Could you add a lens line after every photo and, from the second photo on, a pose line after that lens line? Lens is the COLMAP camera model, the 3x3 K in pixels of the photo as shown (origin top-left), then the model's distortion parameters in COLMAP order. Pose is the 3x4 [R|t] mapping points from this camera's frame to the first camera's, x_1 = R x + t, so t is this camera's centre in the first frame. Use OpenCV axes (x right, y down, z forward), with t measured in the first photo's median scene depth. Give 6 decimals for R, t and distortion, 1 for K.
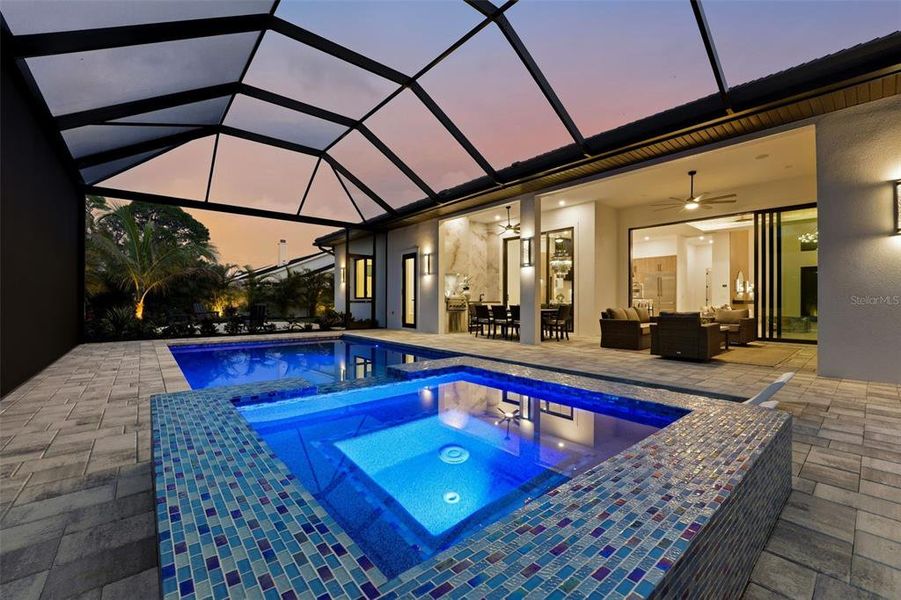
lens RADIAL K [[366.9, 0, 449.2], [0, 366.9, 299.5], [0, 0, 1]] dist [-0.024681, 0.001951]
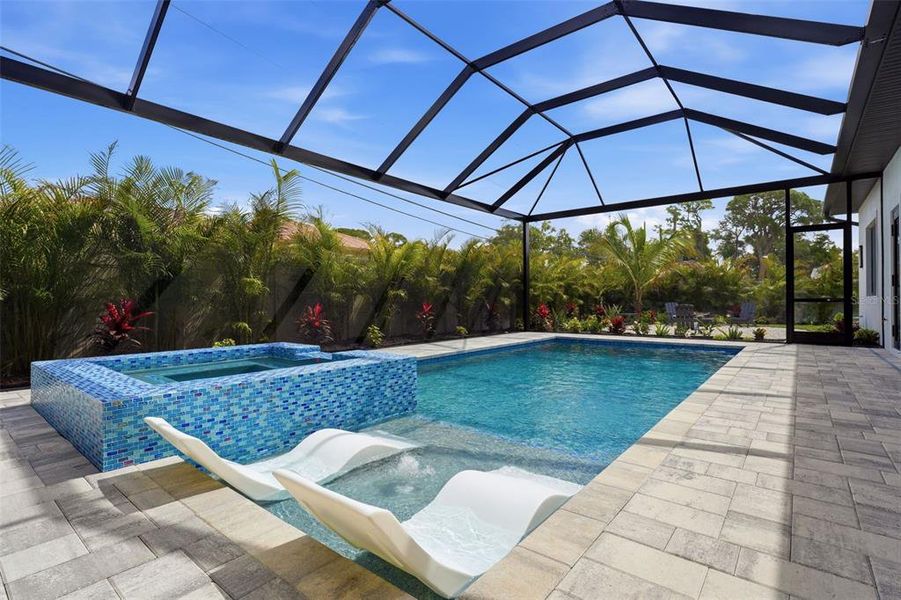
lens RADIAL K [[426.0, 0, 455.1], [0, 426.0, 301.0], [0, 0, 1]] dist [-0.001597, -0.000086]
pose [[0.197573, -0.010296, -0.980234, 0.522630], [0.008600, 0.999925, -0.008770, 0.013674], [0.980250, -0.006697, 0.197647, 0.388503]]
